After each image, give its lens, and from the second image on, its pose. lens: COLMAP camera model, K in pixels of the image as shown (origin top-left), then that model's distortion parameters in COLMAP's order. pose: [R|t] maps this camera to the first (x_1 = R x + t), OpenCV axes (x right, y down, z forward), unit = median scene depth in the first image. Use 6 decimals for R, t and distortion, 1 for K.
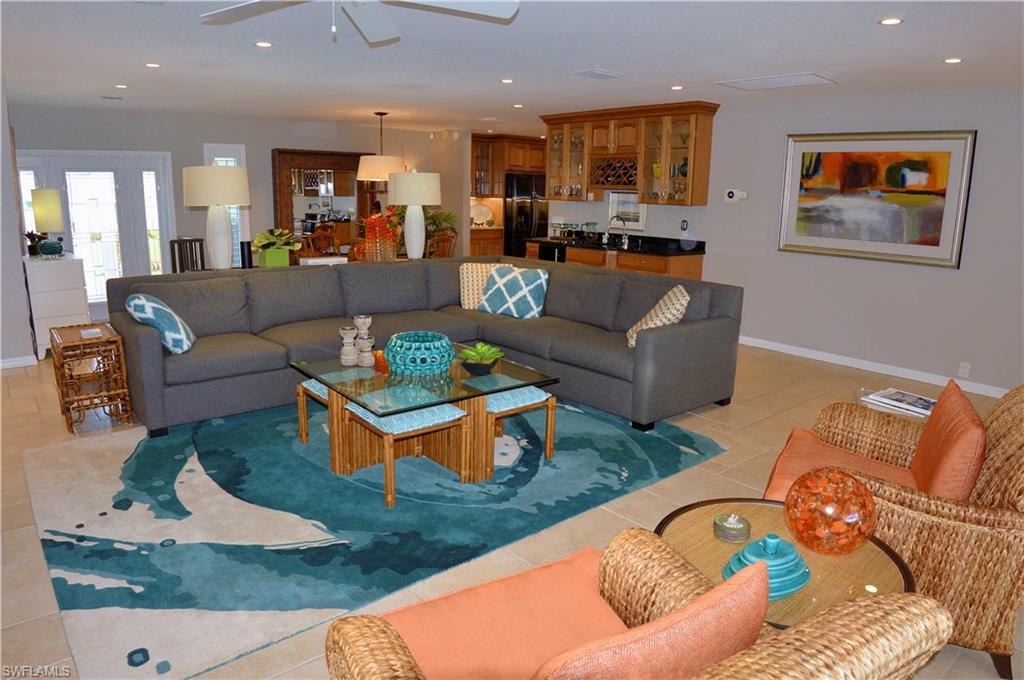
lens RADIAL K [[662.7, 0, 508.1], [0, 662.7, 338.1], [0, 0, 1]] dist [-0.093303, 0.011456]
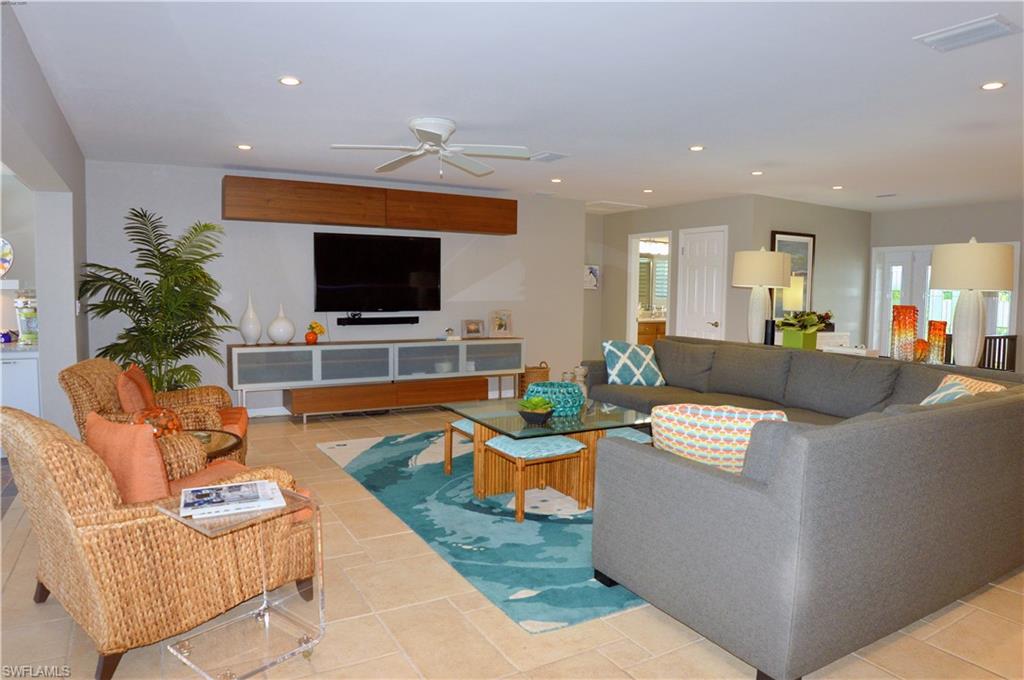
lens RADIAL K [[662.7, 0, 510.3], [0, 662.7, 340.3], [0, 0, 1]] dist [-0.093303, 0.011456]
pose [[-0.192200, 0.040158, -0.980534, 1.039080], [-0.240547, 0.966753, 0.086745, -0.157921], [0.951418, 0.252537, -0.176151, 1.149985]]
